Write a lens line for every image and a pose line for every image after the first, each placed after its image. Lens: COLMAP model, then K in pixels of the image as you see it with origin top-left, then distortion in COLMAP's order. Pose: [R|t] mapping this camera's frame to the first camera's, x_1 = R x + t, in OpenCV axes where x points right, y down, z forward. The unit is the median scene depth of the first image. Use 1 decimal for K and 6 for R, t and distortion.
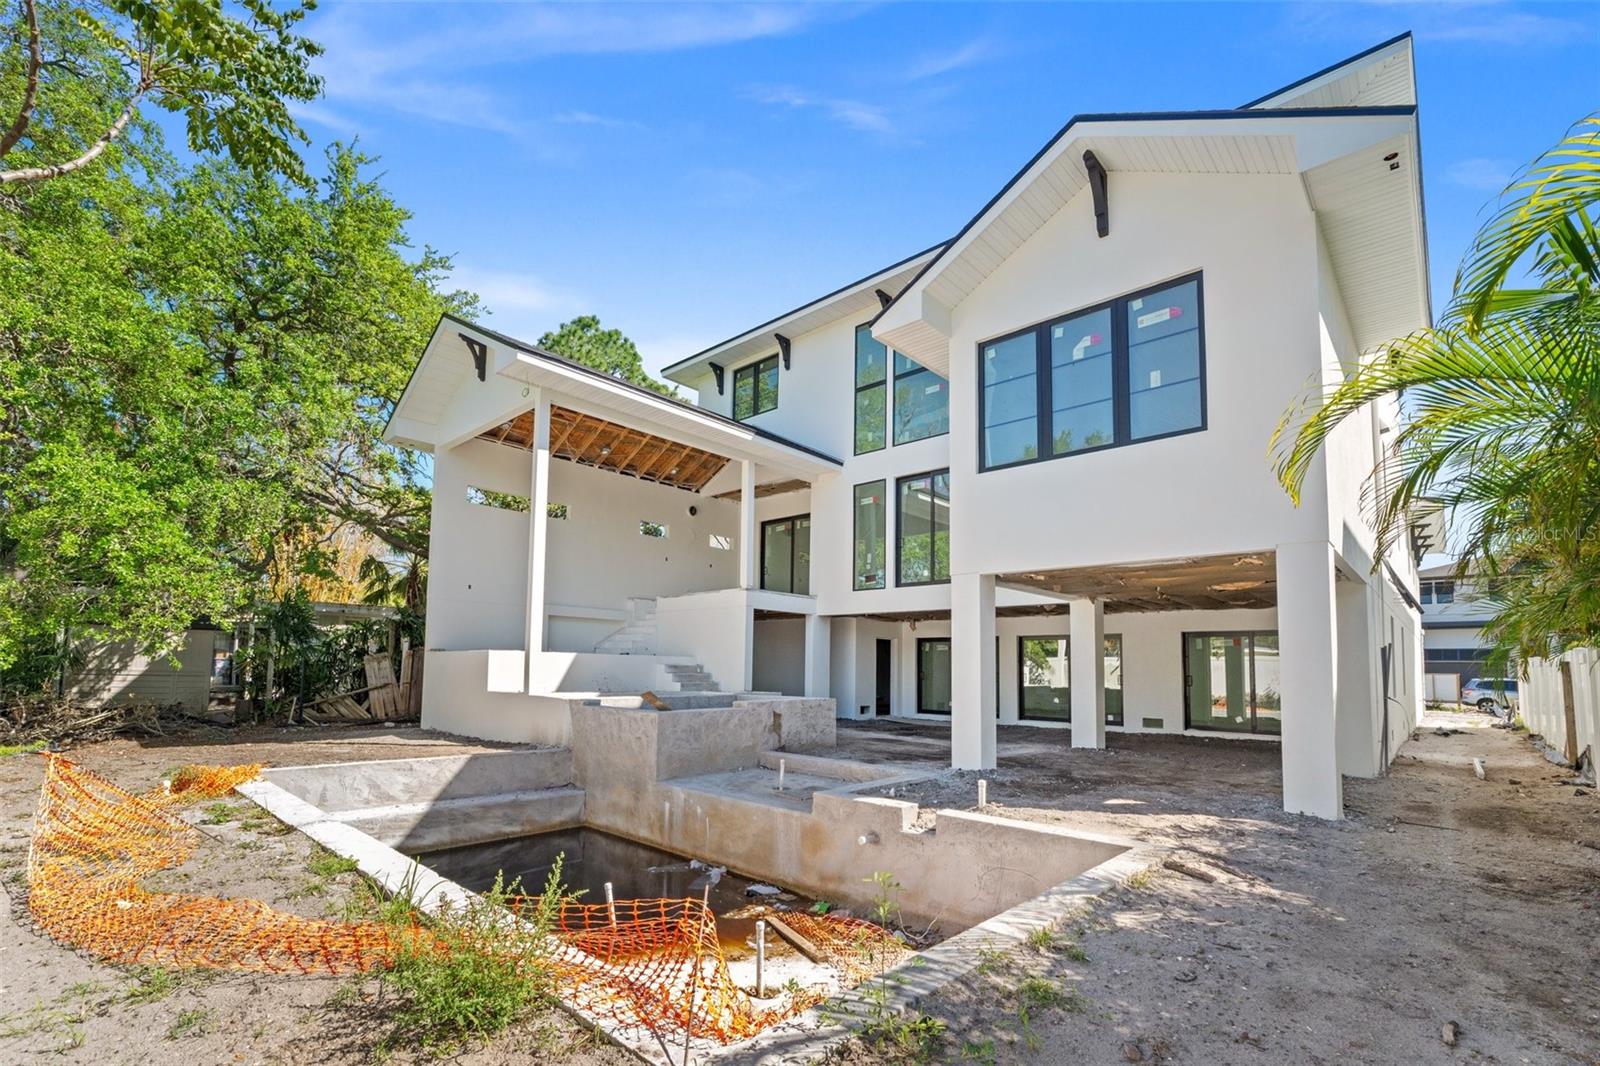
lens RADIAL K [[694.5, 0, 797.8], [0, 694.5, 510.1], [0, 0, 1]] dist [0.000204, -0.000055]
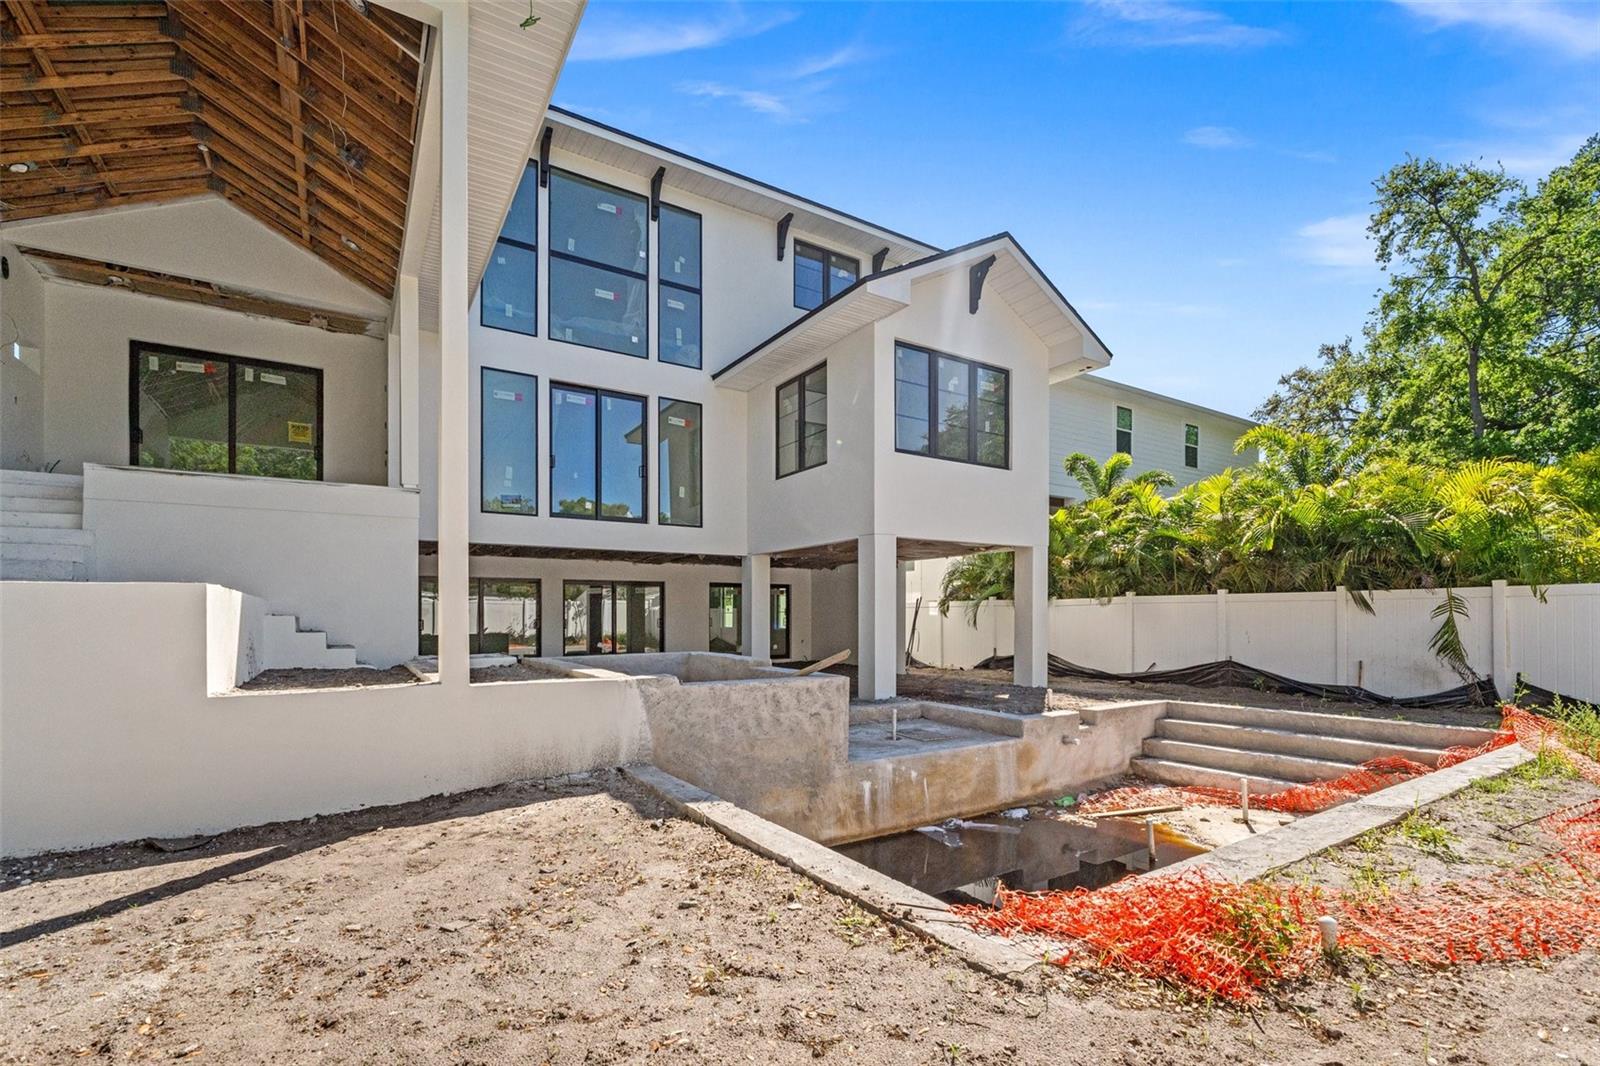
lens RADIAL K [[686.4, 0, 800.0], [0, 686.4, 533.0], [0, 0, 1]] dist [-0.004468, -0.000274]
pose [[0.246069, 0.099996, 0.964080, -0.943922], [-0.210023, 0.976533, -0.047682, 0.184065], [-0.946224, -0.190746, 0.261296, 0.871426]]
